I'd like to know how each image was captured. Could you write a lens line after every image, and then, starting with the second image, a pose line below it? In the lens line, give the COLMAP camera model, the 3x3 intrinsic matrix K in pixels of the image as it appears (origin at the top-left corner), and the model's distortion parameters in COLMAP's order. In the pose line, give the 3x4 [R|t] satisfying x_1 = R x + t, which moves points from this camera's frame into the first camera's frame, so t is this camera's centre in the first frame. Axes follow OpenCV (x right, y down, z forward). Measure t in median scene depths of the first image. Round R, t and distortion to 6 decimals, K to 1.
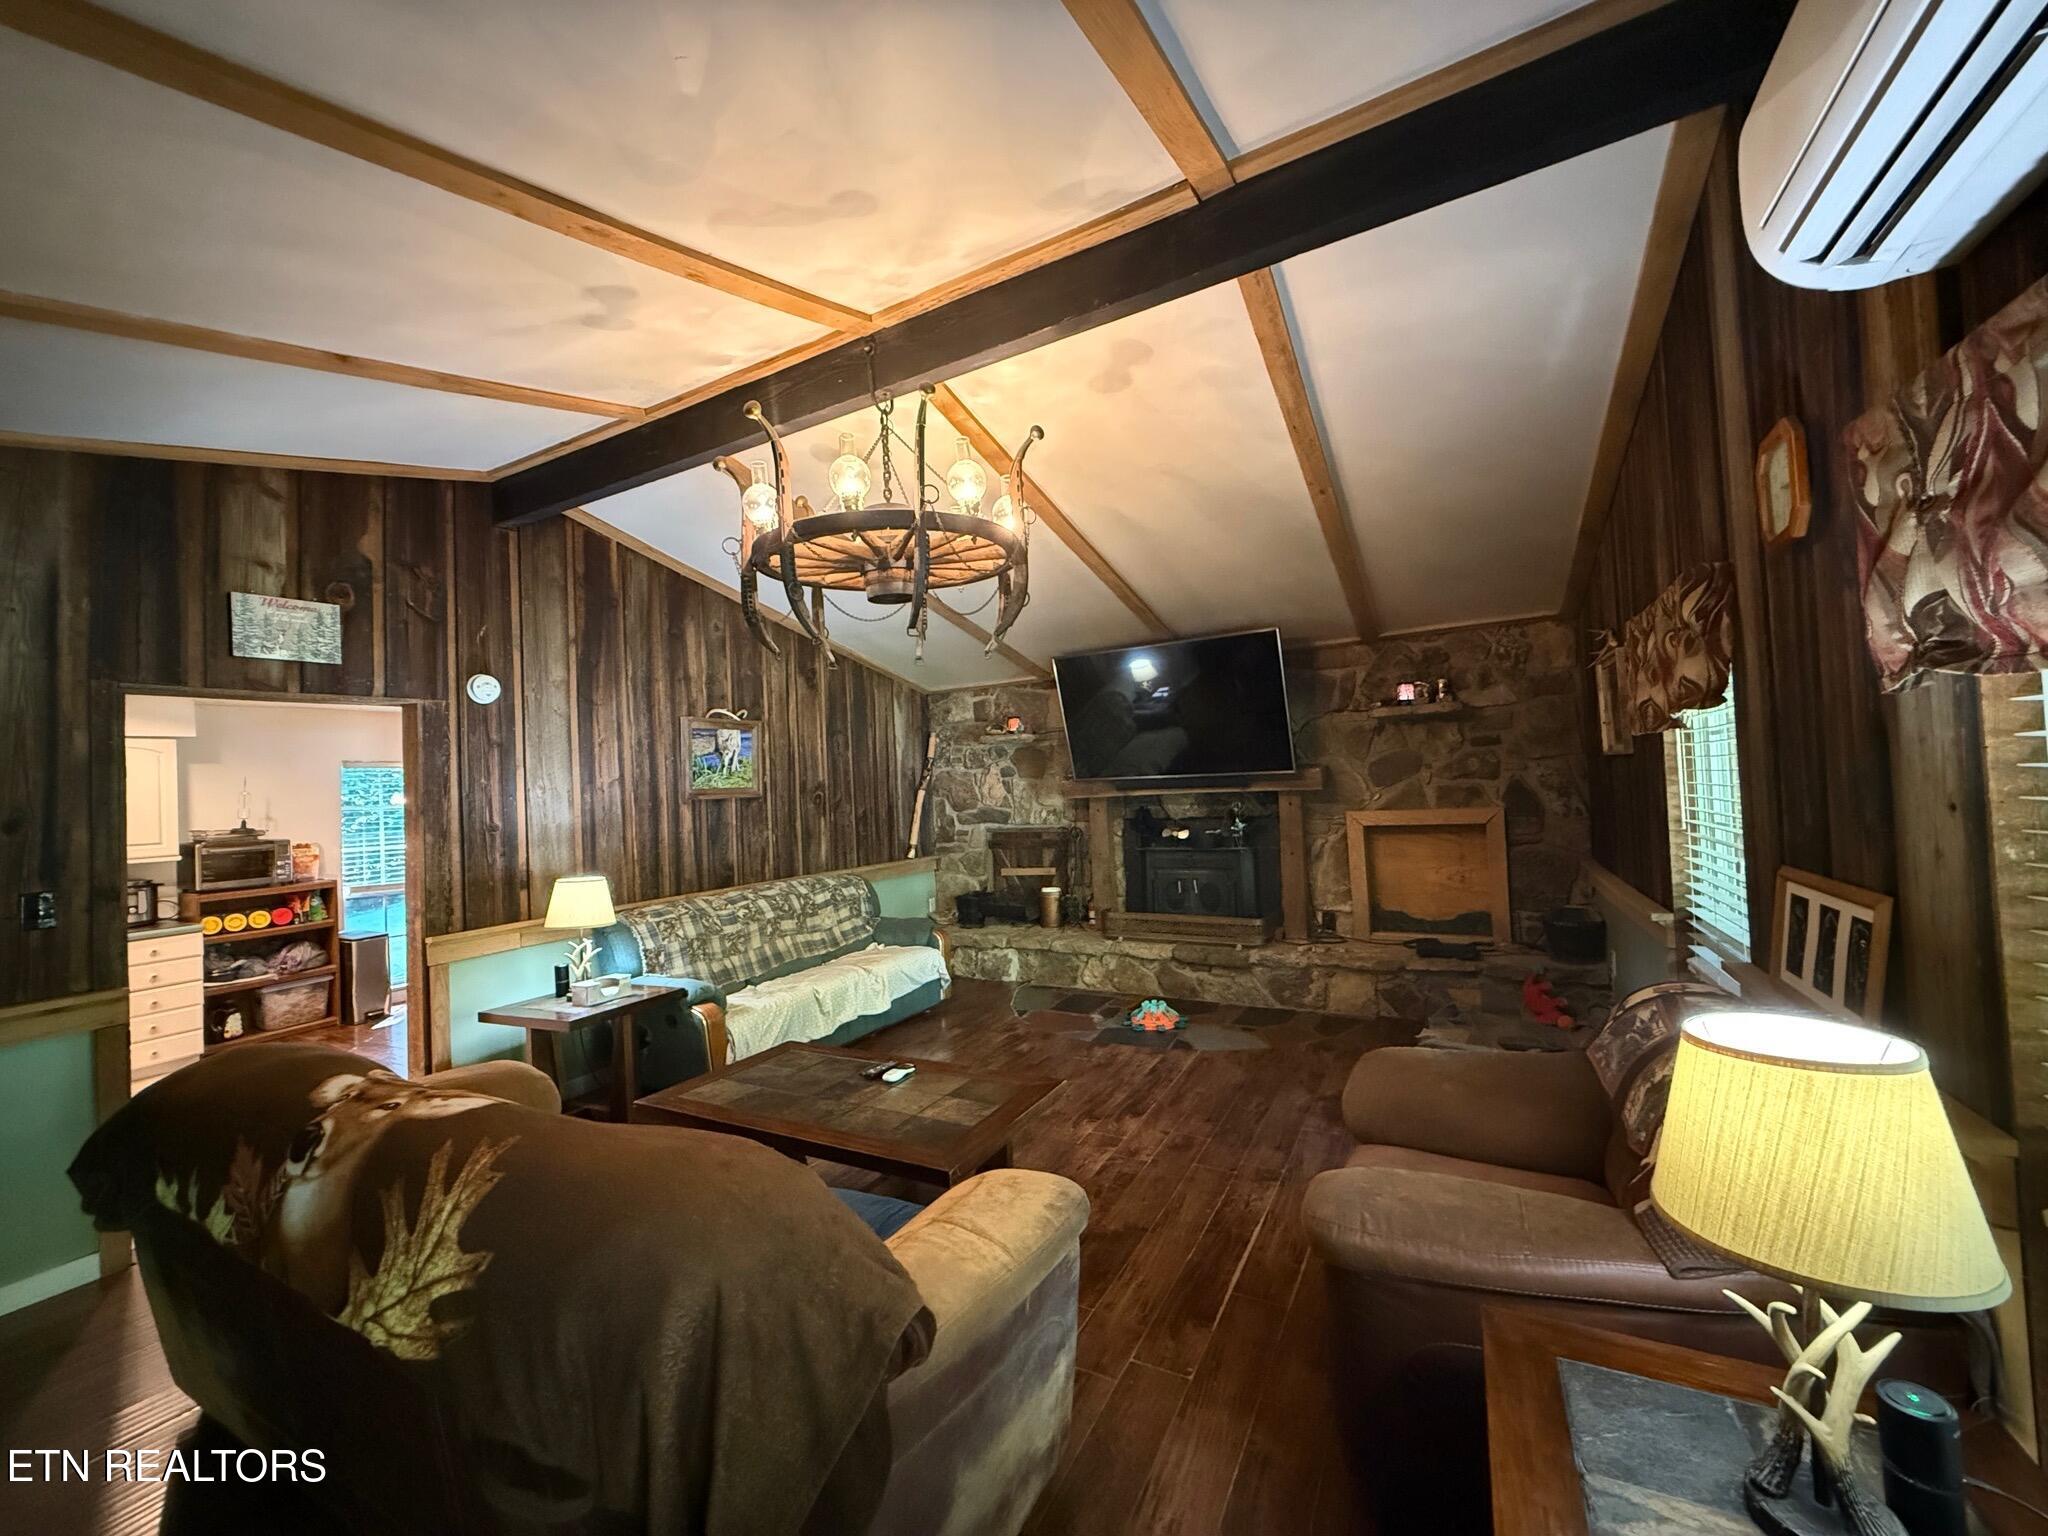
lens RADIAL K [[812.5, 0, 1026.2], [0, 812.5, 769.4], [0, 0, 1]] dist [-0.001606, 0.001312]
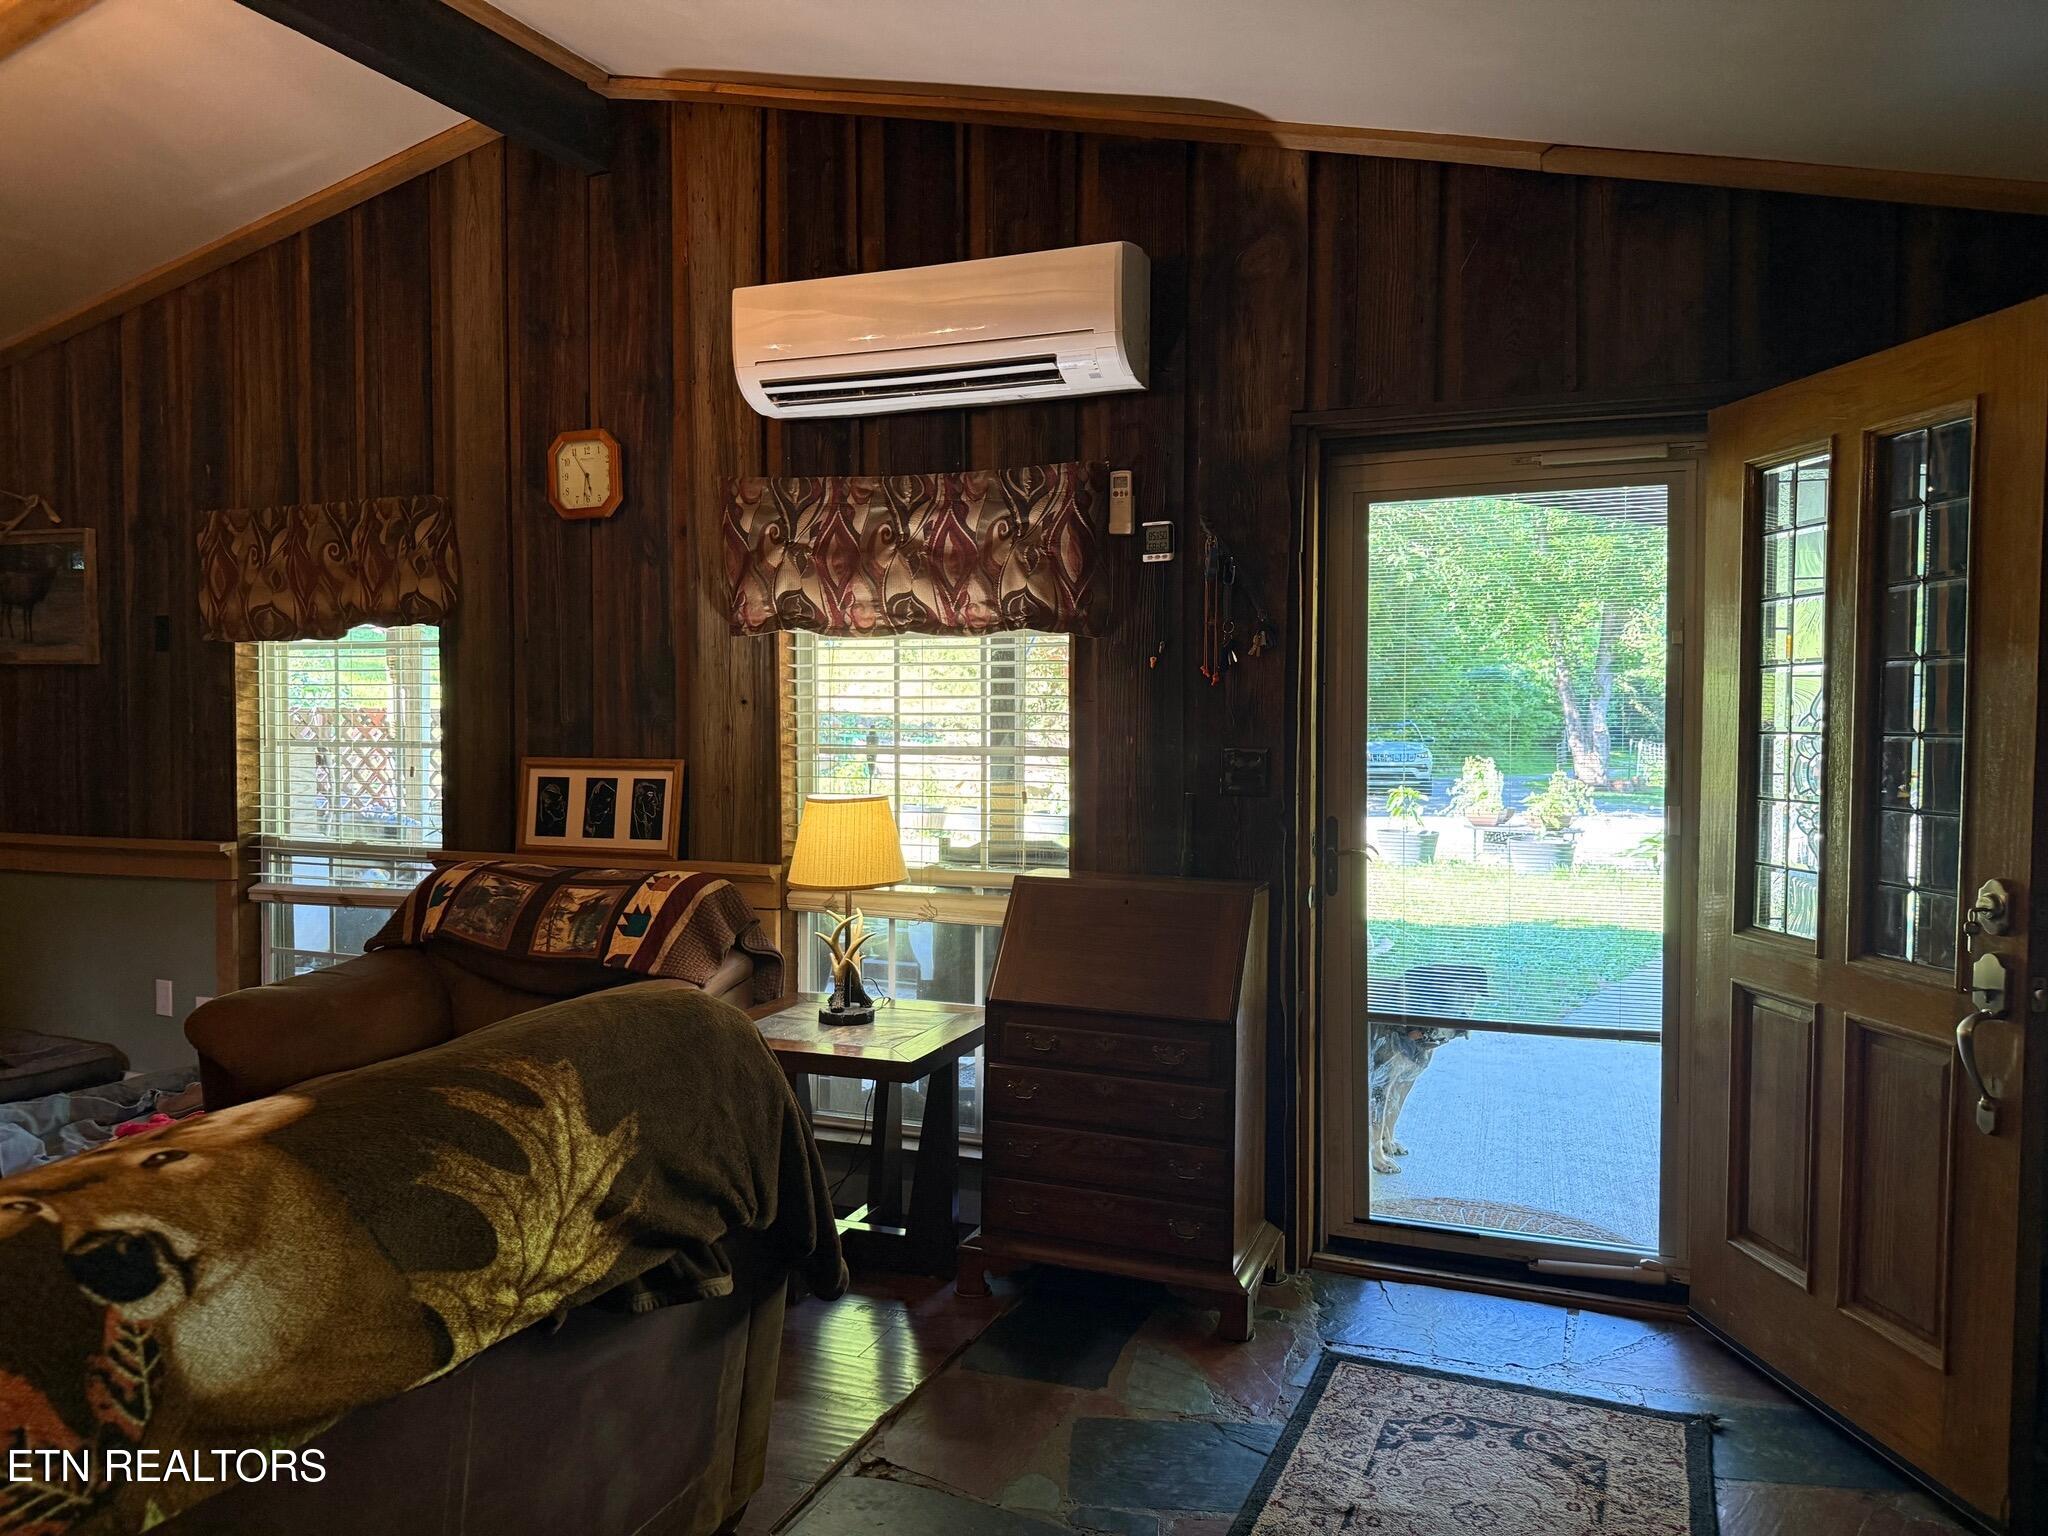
lens RADIAL K [[1434.1, 0, 1015.9], [0, 1434.1, 772.5], [0, 0, 1]] dist [0.048498, -0.053270]
pose [[-0.105311, 0.004346, 0.994430, -0.524677], [-0.025533, 0.999649, -0.007073, 0.051429], [-0.994112, -0.026135, -0.105163, 0.175231]]
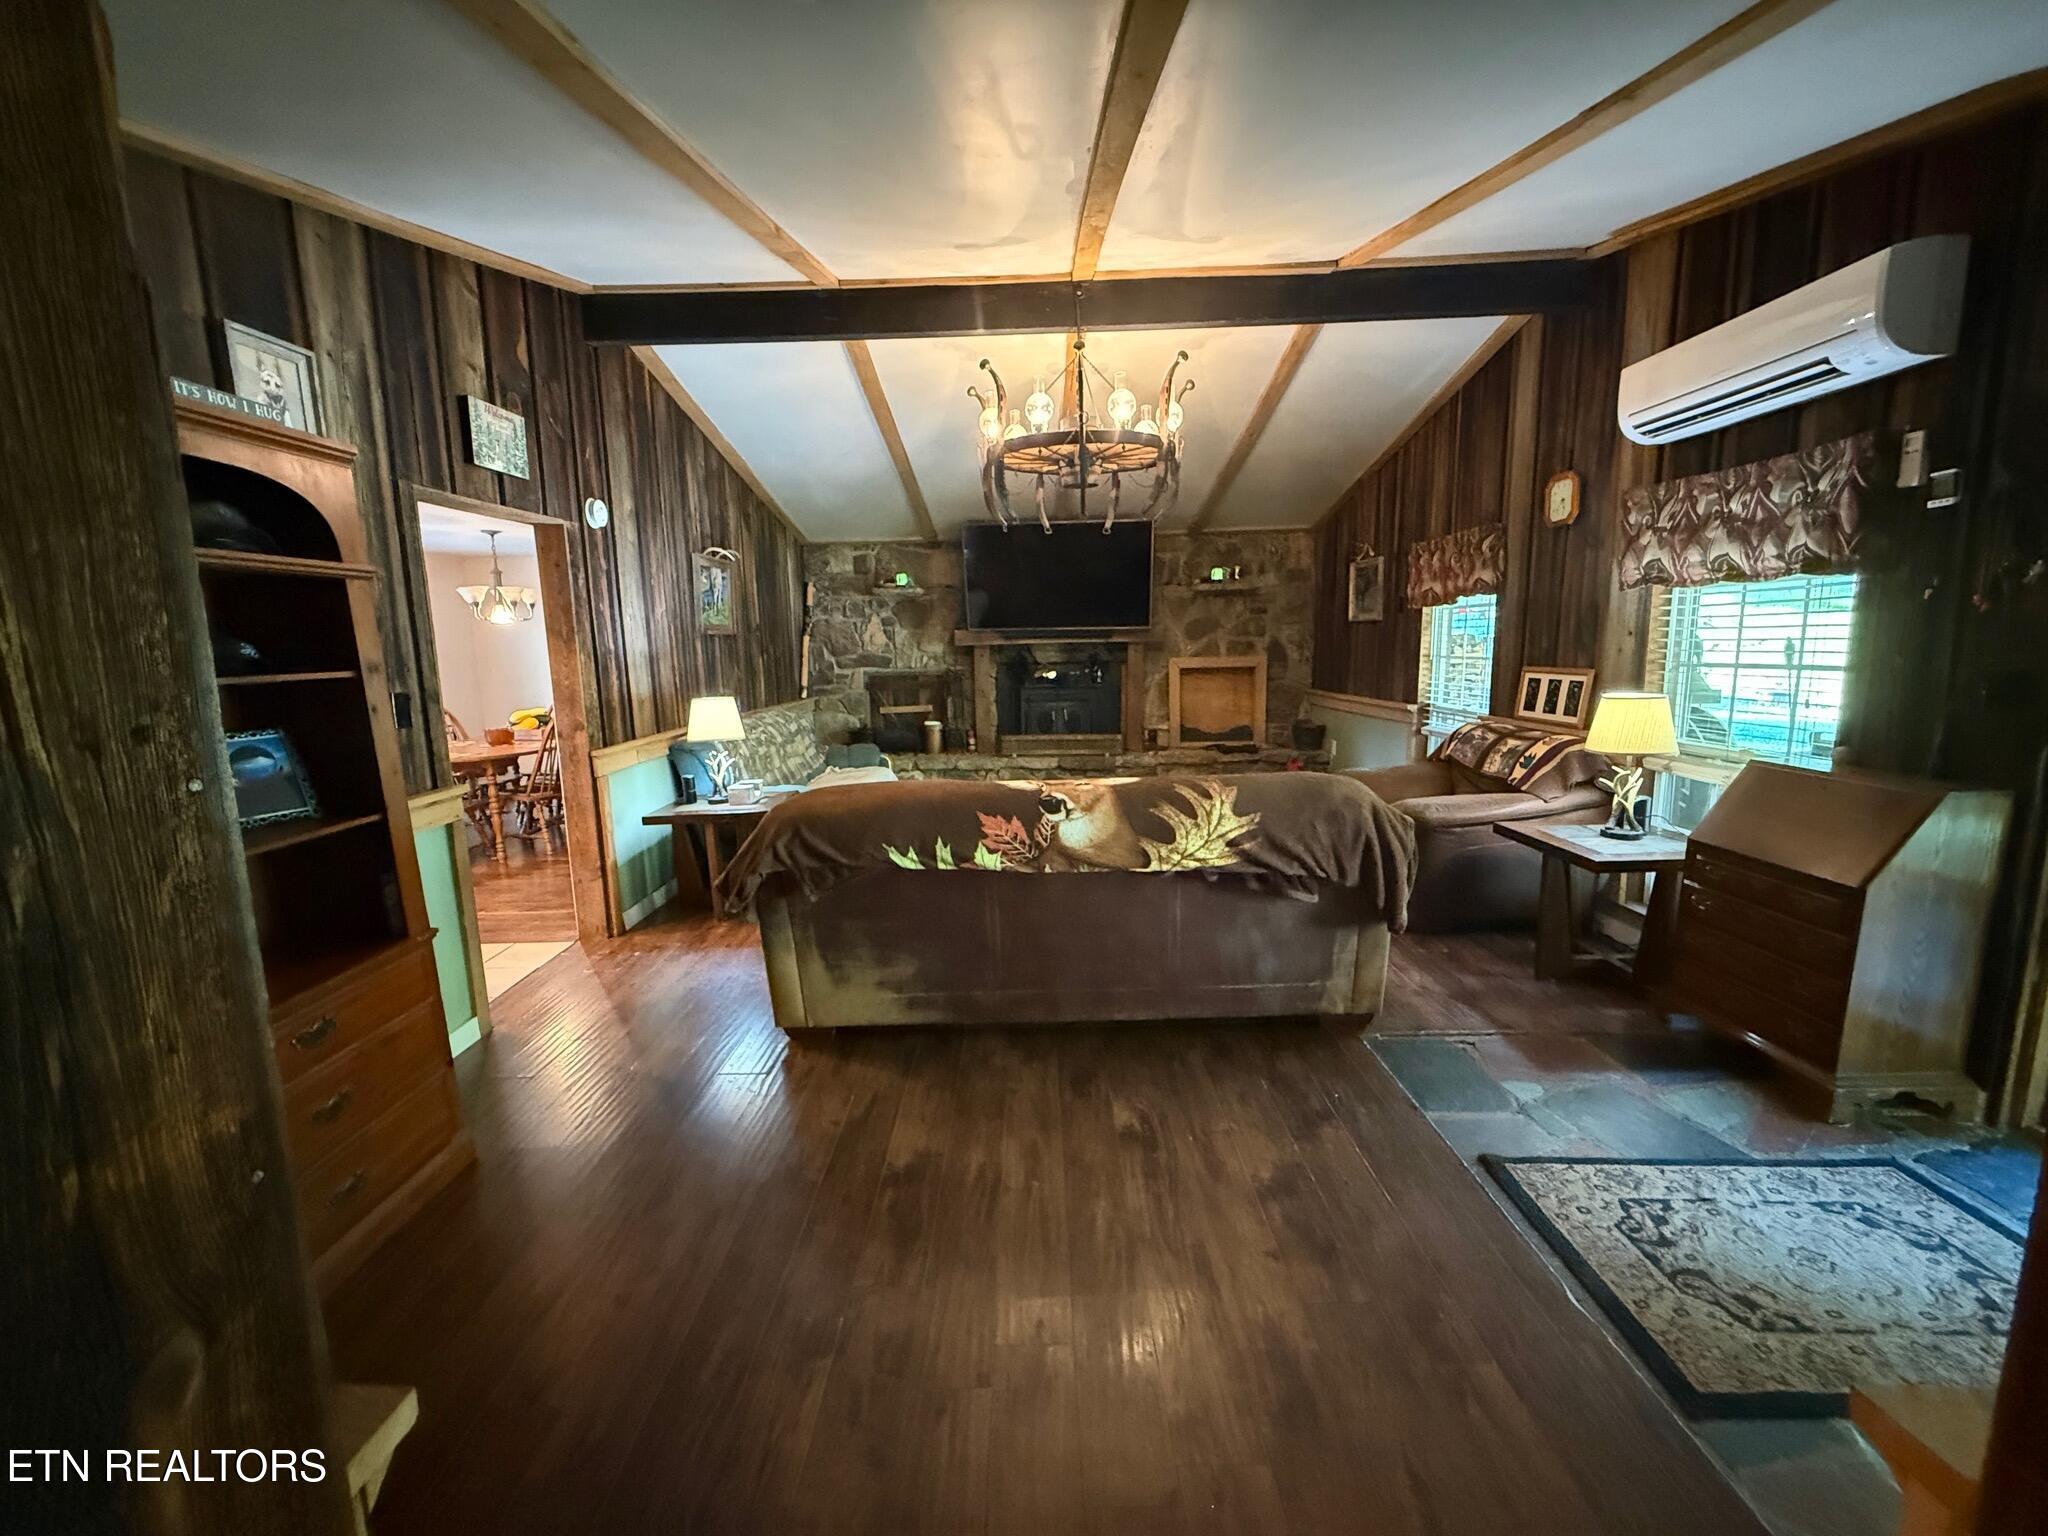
lens RADIAL K [[812.5, 0, 1023.9], [0, 812.5, 769.9], [0, 0, 1]] dist [-0.001606, 0.001312]
pose [[0.885067, -0.046509, 0.463135, -0.521493], [-0.029424, 0.987415, 0.155388, 0.034194], [-0.464534, -0.151156, 0.872560, -0.146134]]
